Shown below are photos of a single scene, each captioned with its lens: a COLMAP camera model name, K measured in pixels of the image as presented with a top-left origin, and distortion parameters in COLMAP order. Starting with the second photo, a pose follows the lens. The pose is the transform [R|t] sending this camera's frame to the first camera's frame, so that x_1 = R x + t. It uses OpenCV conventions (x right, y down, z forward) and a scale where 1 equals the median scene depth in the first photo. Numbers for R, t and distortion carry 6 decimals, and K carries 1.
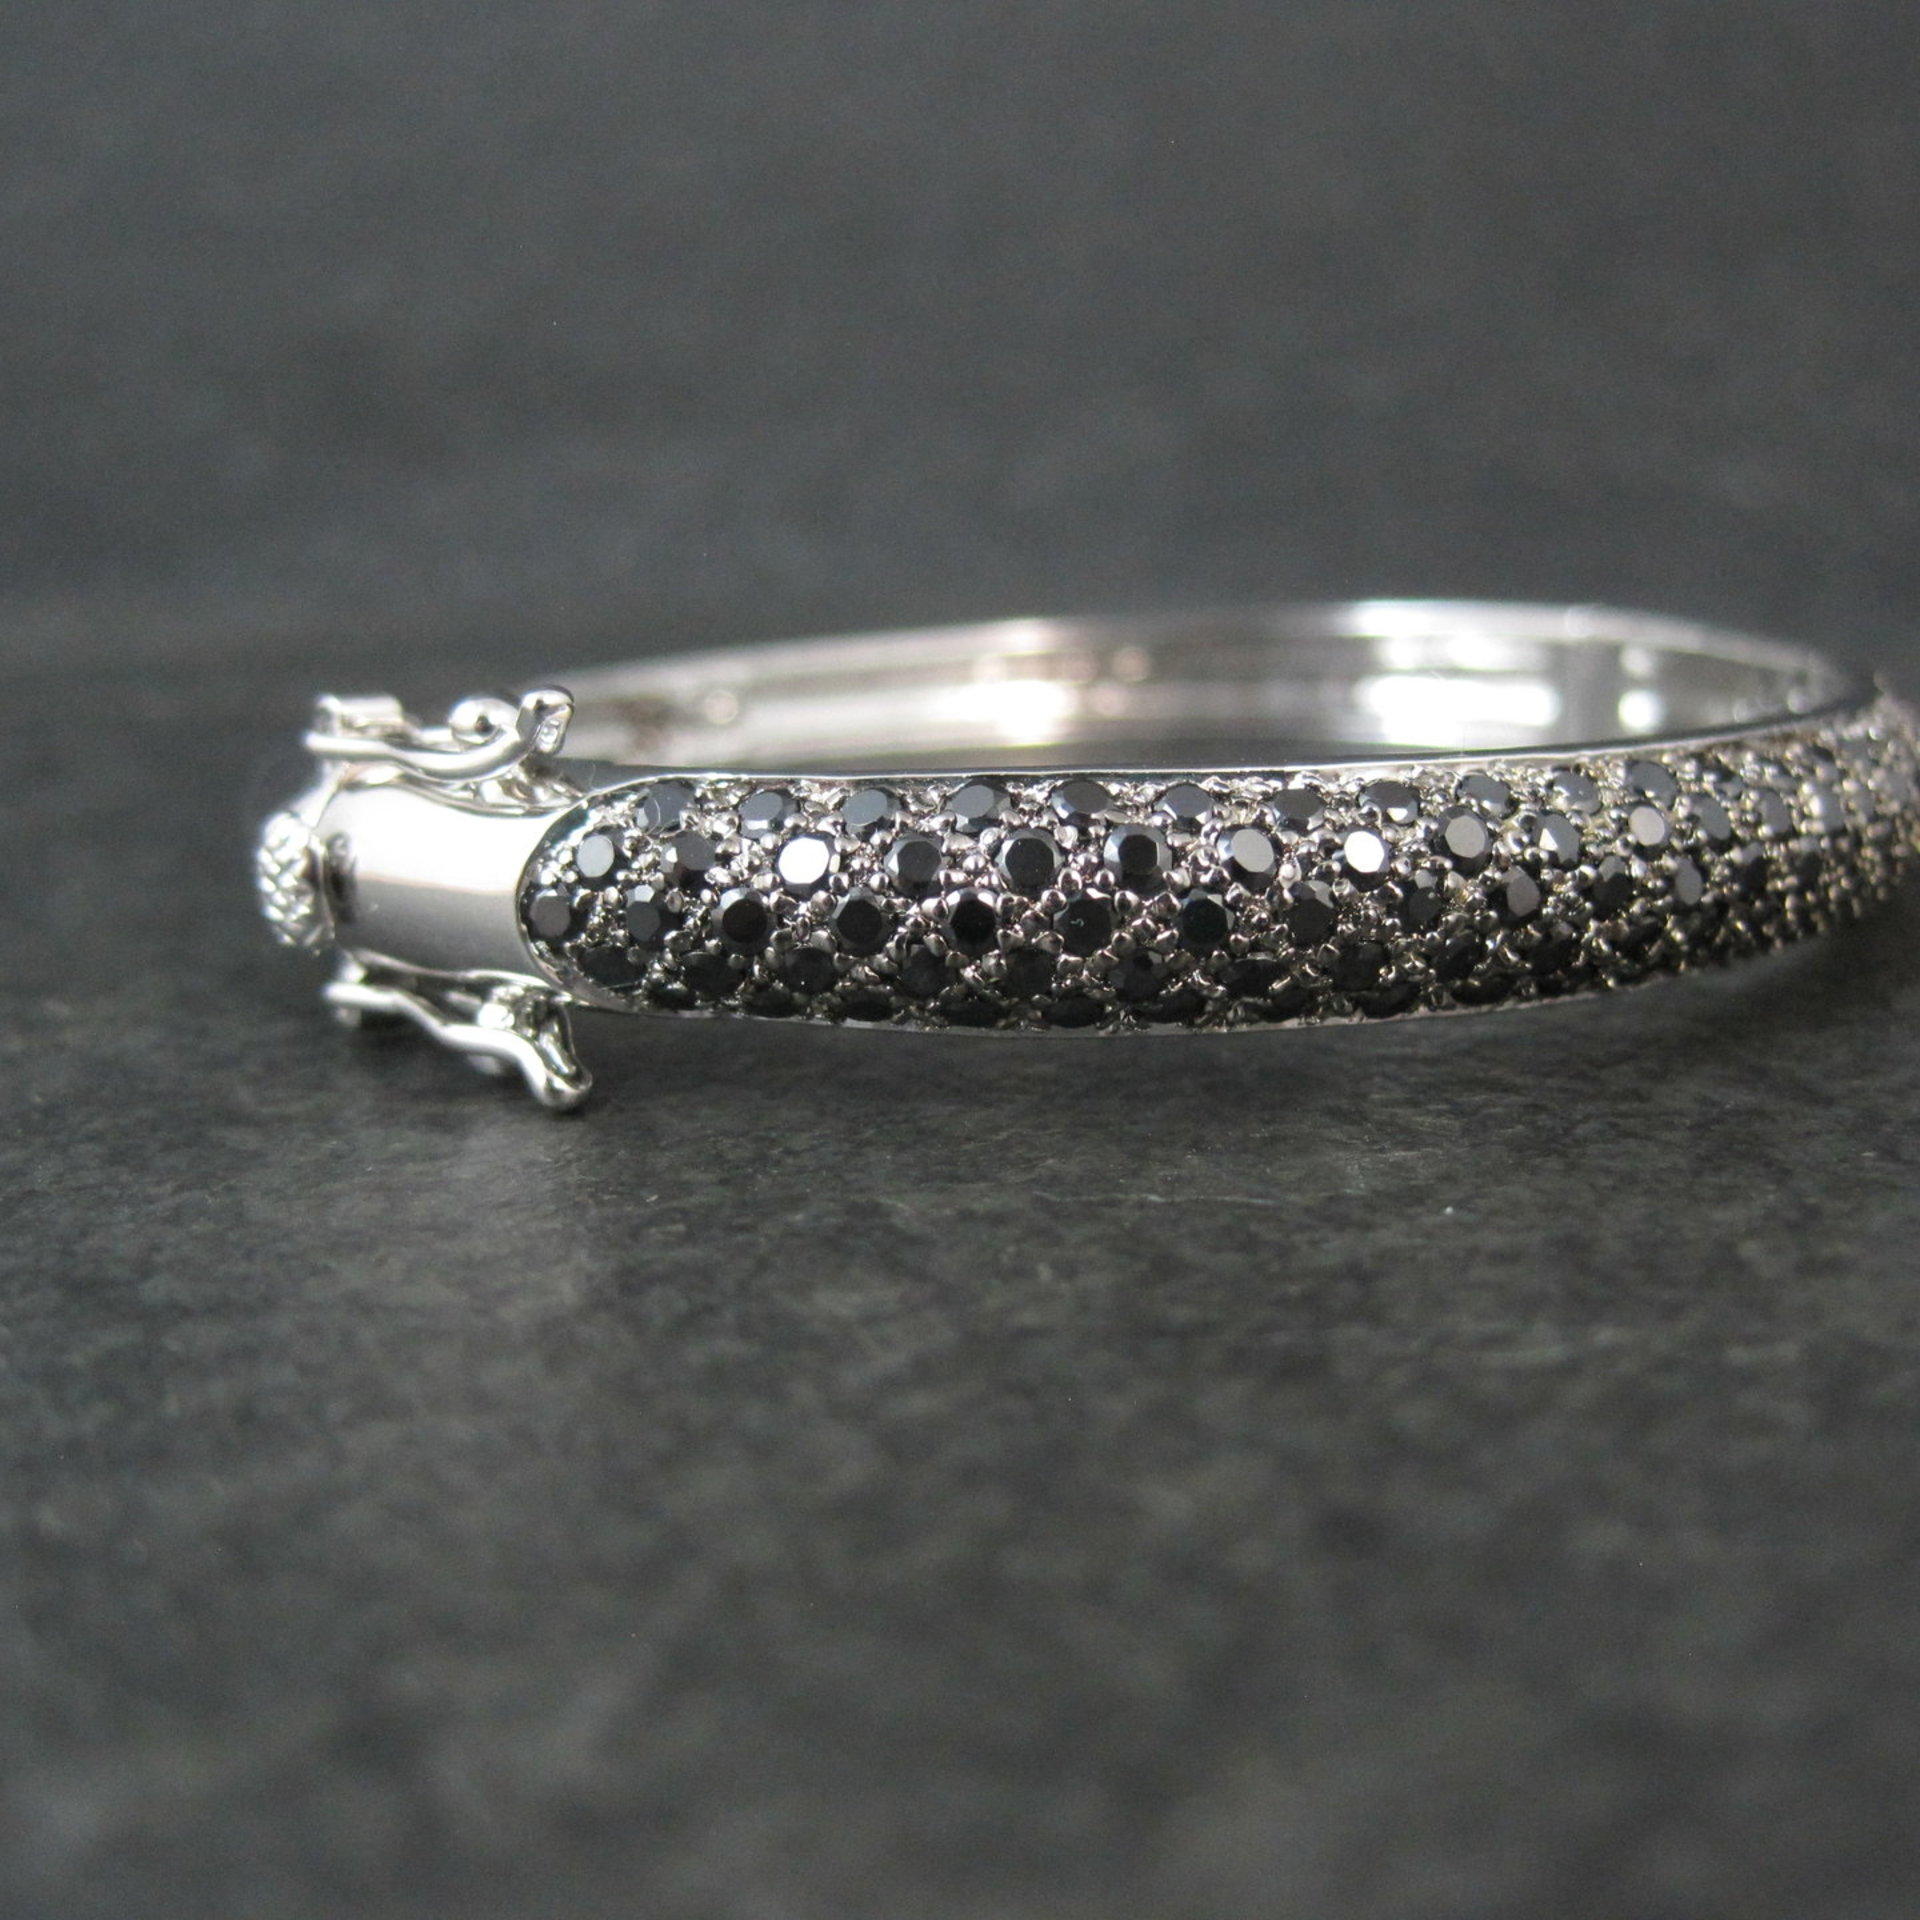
lens RADIAL K [[2651.5, 0, 960.0], [0, 2651.5, 960.0], [0, 0, 1]] dist [-0.175602, 0.031129]
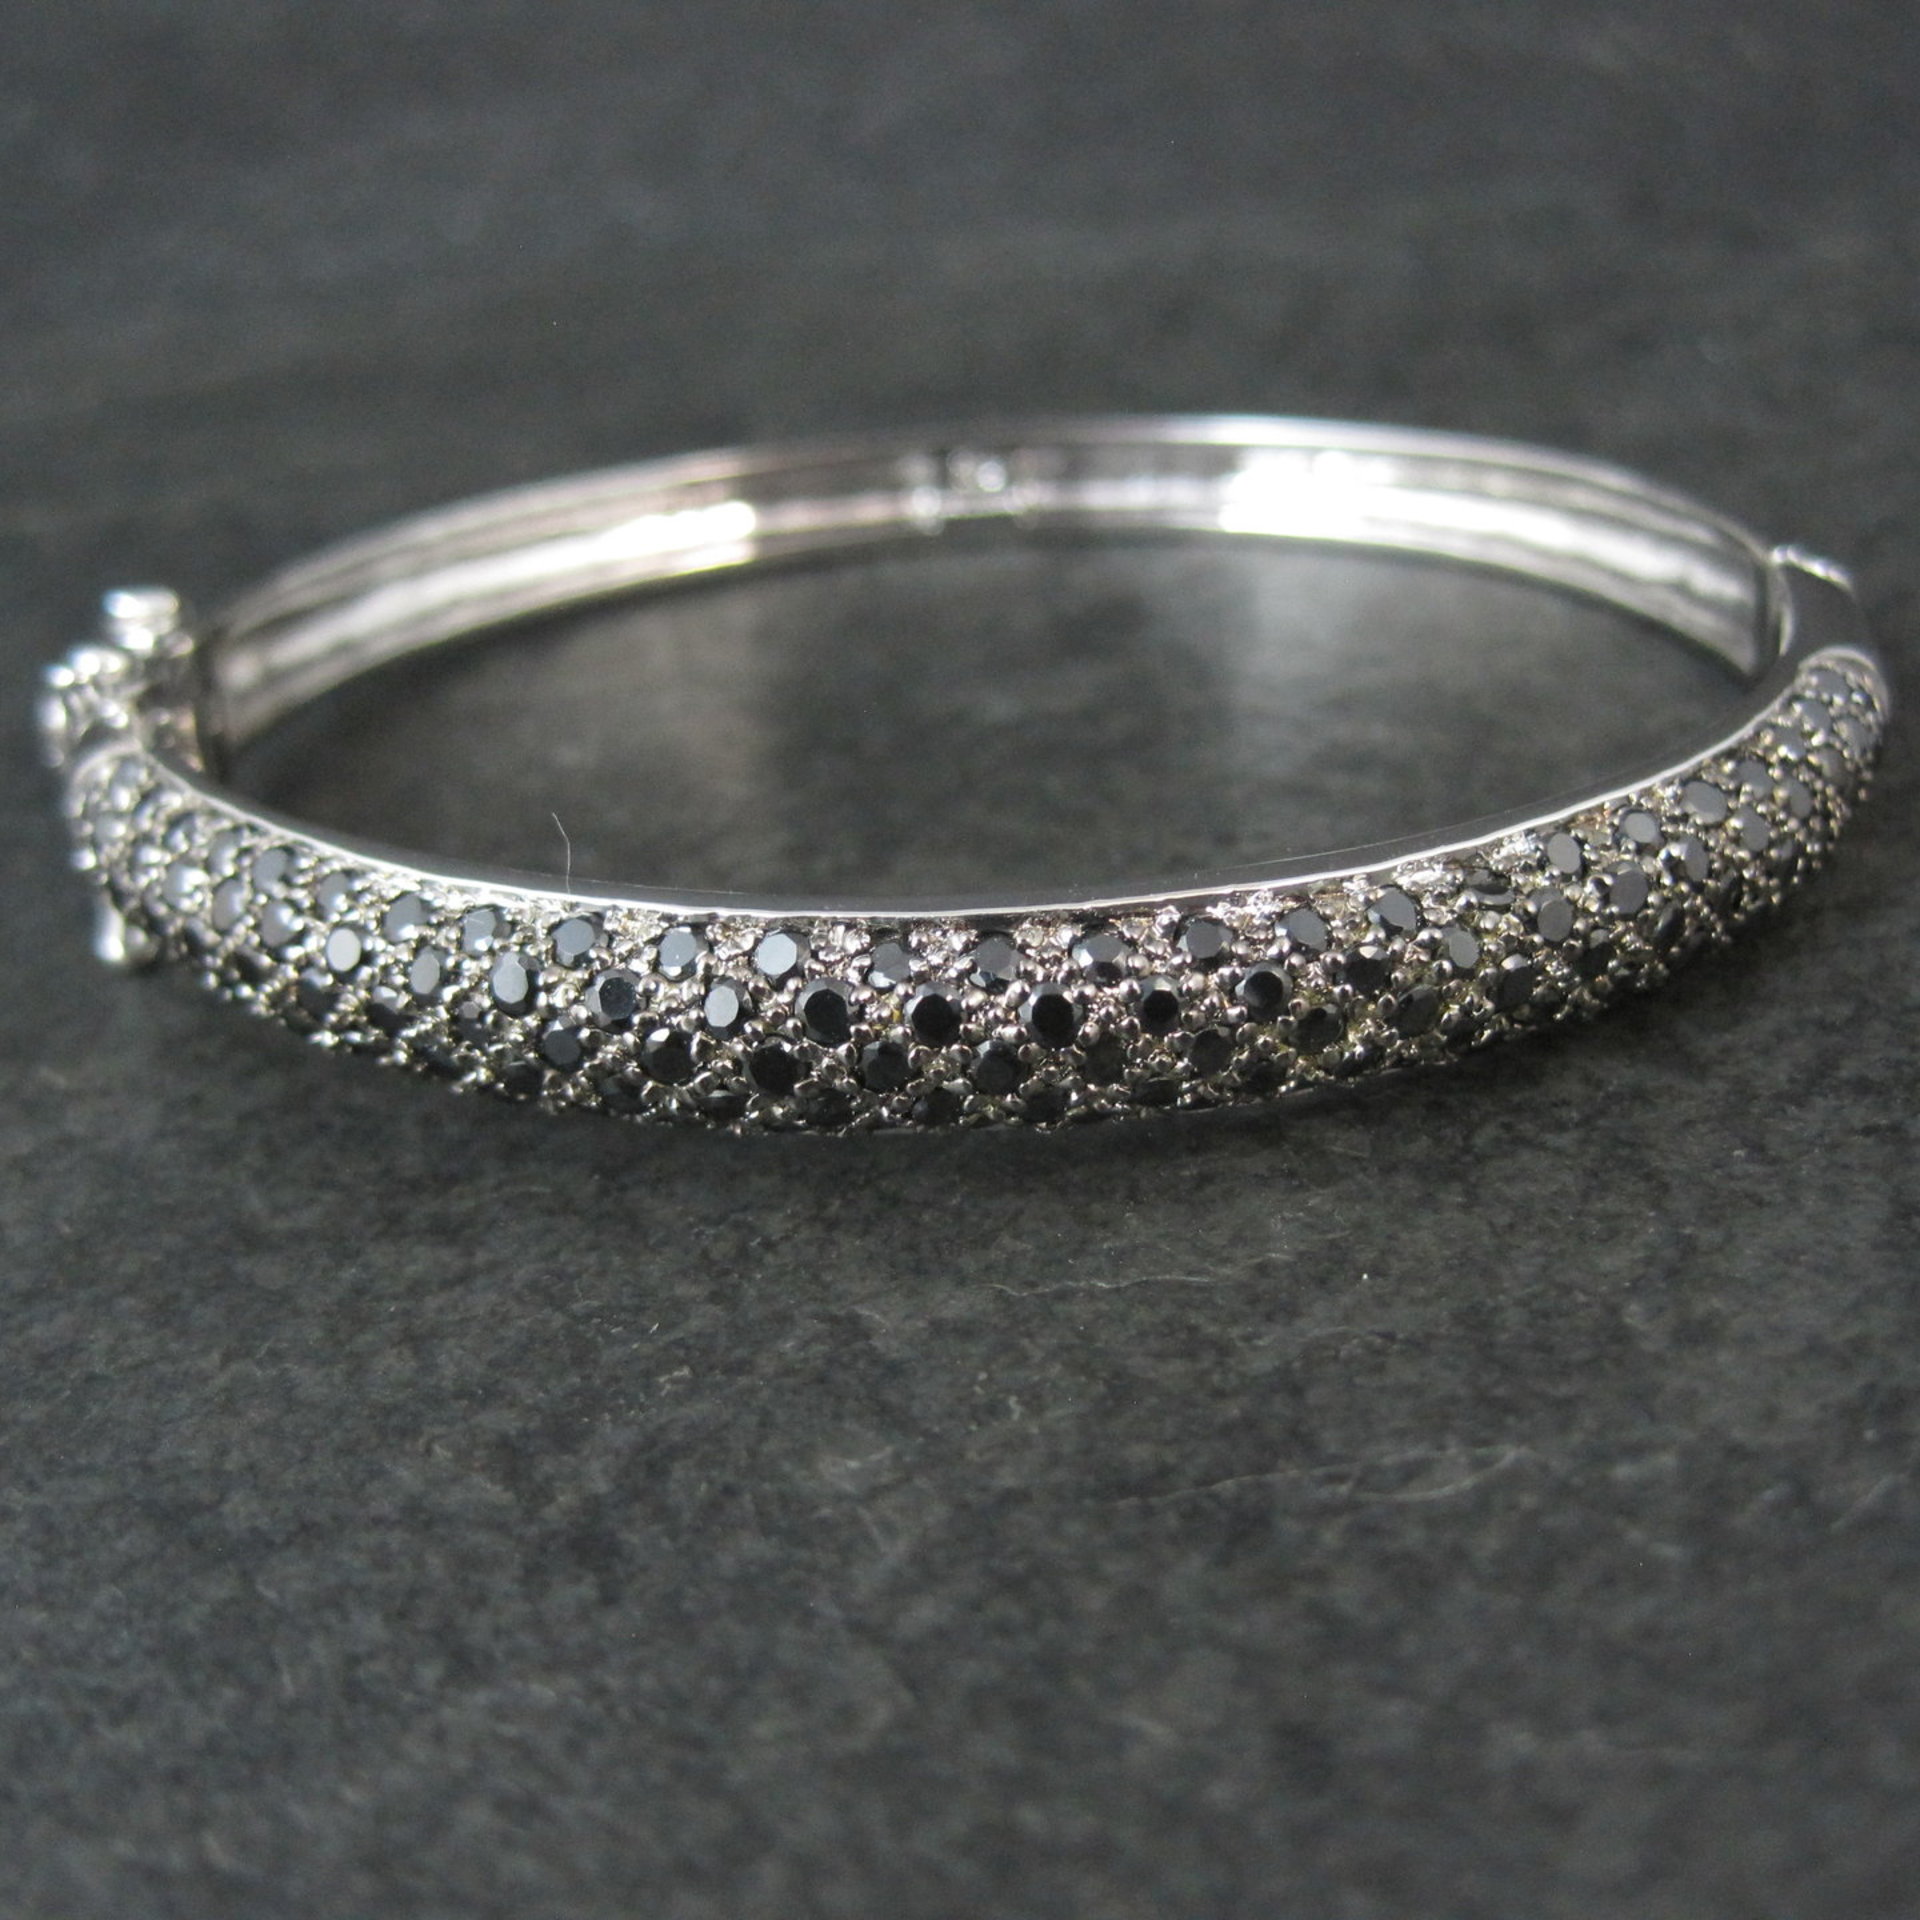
lens RADIAL K [[2651.5, 0, 960.0], [0, 2651.5, 960.0], [0, 0, 1]] dist [-0.175602, 0.031129]
pose [[0.994270, -0.104050, 0.024529, 0.000675], [0.094562, 0.963052, 0.252168, -0.349589], [-0.049861, -0.248403, 0.967373, -0.045564]]
